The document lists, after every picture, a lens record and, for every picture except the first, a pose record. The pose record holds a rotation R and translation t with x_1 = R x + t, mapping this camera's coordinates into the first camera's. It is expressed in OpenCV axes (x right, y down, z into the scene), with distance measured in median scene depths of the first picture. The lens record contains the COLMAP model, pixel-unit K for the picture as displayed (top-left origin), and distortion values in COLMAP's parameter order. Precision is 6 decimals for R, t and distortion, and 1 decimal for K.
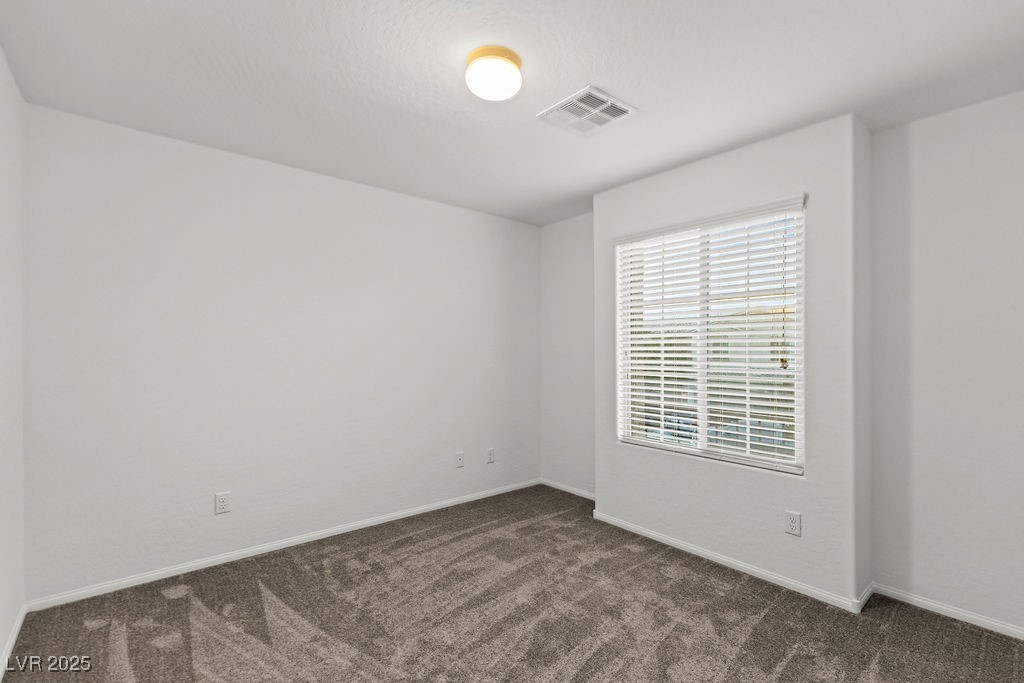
lens RADIAL K [[467.2, 0, 515.1], [0, 467.2, 349.7], [0, 0, 1]] dist [0.002619, -0.000420]
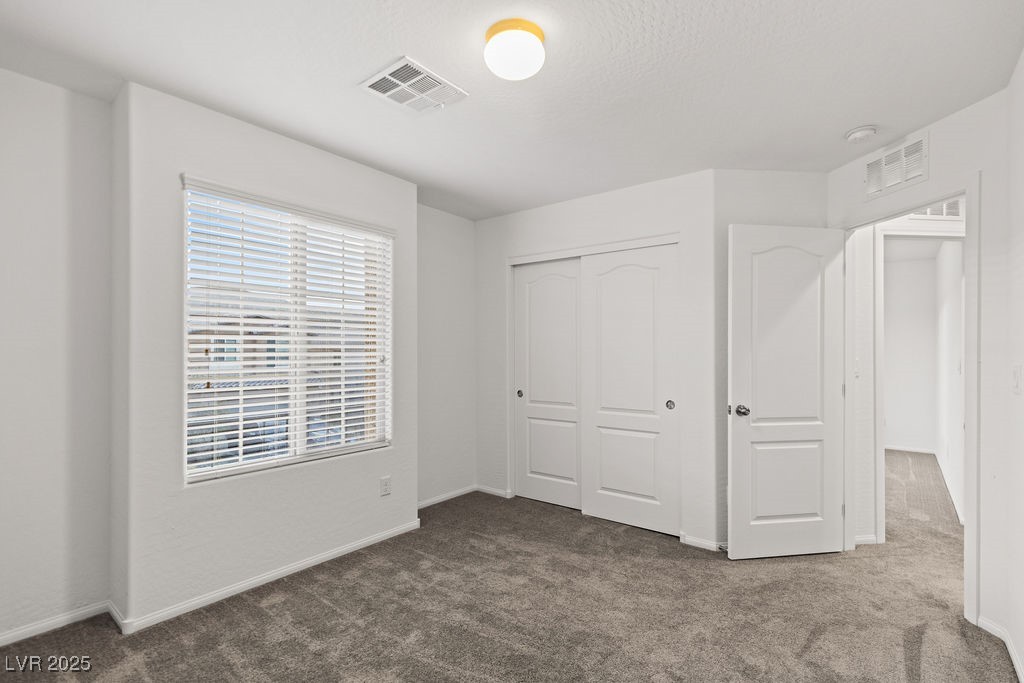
lens RADIAL K [[467.2, 0, 528.8], [0, 467.2, 347.6], [0, 0, 1]] dist [0.002619, -0.000420]
pose [[-0.199558, 0.001483, 0.979885, -0.621376], [-0.003052, 0.999993, -0.002135, 0.000377], [-0.979881, -0.003416, -0.199552, 0.764005]]
